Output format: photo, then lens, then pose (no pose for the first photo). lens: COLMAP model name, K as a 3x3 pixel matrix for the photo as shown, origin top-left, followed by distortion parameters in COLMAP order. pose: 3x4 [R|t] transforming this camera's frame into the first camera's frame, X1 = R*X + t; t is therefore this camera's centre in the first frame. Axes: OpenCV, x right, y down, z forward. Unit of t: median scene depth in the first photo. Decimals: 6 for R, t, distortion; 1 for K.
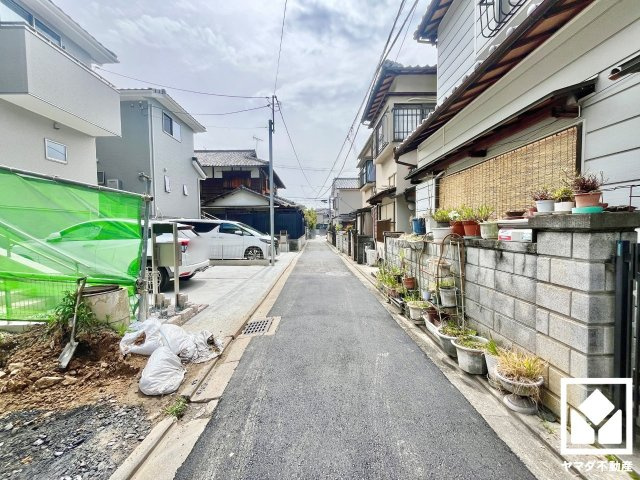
lens RADIAL K [[259.5, 0, 318.8], [0, 259.5, 239.5], [0, 0, 1]] dist [-0.002763, -0.000485]
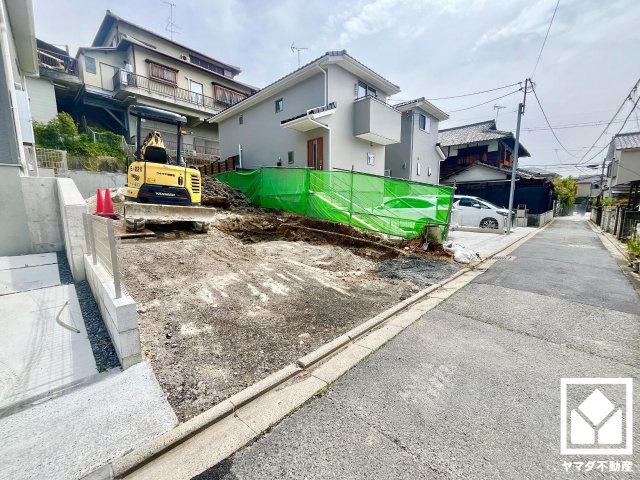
lens RADIAL K [[259.5, 0, 318.4], [0, 259.5, 241.2], [0, 0, 1]] dist [-0.002763, -0.000485]
pose [[0.702965, 0.107889, -0.702994, 0.156311], [-0.033936, 0.992390, 0.118368, 0.071570], [0.710415, -0.059351, 0.701276, -1.454867]]
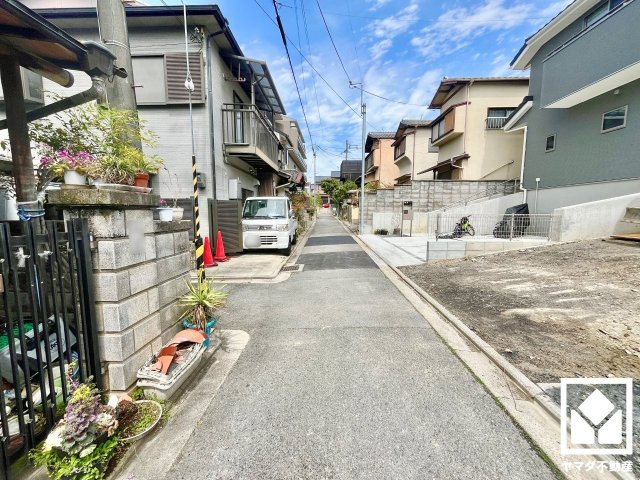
lens RADIAL K [[259.5, 0, 318.6], [0, 259.5, 239.8], [0, 0, 1]] dist [-0.002763, -0.000485]
pose [[-0.998897, 0.006845, 0.046449, 0.128622], [0.013914, 0.988033, 0.153612, -0.007095], [-0.044841, 0.154089, -0.987039, 0.632457]]
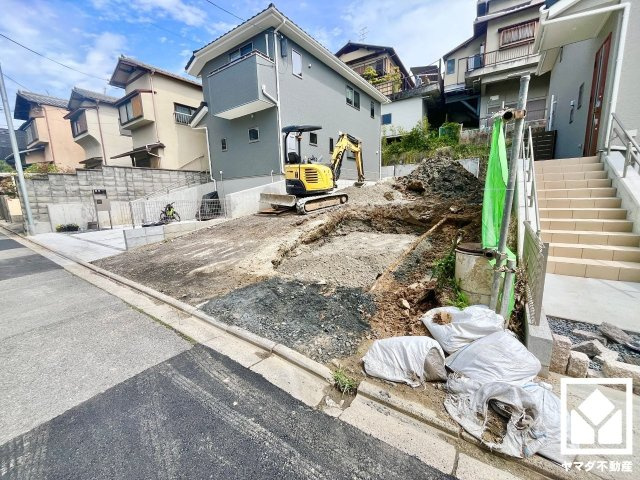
lens RADIAL K [[259.5, 0, 318.2], [0, 259.5, 240.4], [0, 0, 1]] dist [-0.002763, -0.000485]
pose [[-0.584902, 0.168684, -0.793370, 0.095515], [0.001714, 0.978390, 0.206759, -0.005834], [0.811102, 0.119574, -0.572552, 0.972758]]
